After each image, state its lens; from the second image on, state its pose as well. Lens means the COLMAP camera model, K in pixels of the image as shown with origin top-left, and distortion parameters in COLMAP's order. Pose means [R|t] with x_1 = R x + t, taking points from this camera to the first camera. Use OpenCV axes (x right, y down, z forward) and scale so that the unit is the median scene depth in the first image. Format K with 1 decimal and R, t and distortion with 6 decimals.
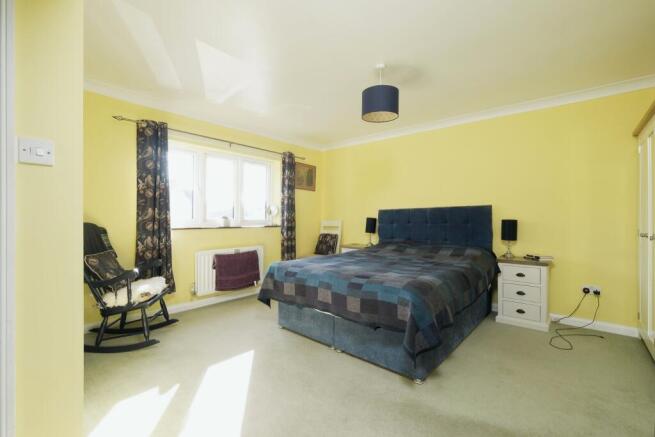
lens RADIAL K [[285.1, 0, 324.9], [0, 285.1, 218.9], [0, 0, 1]] dist [-0.000579, -0.000311]
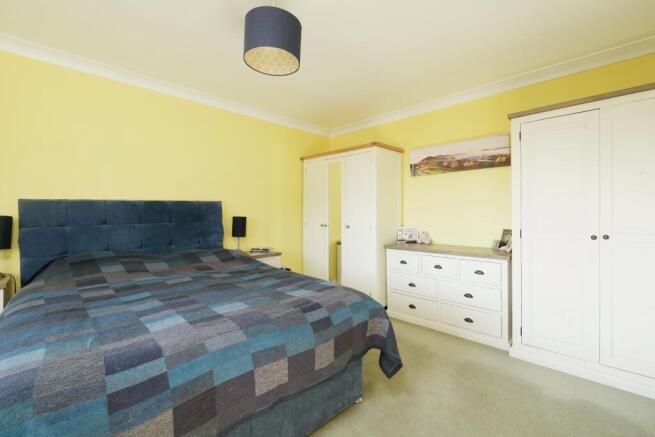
lens RADIAL K [[285.1, 0, 325.0], [0, 285.1, 215.2], [0, 0, 1]] dist [-0.000579, -0.000311]
pose [[0.092322, -0.007690, 0.995699, -0.442813], [0.007522, 0.999947, 0.007025, -0.009188], [-0.995701, 0.006841, 0.092375, 0.798443]]
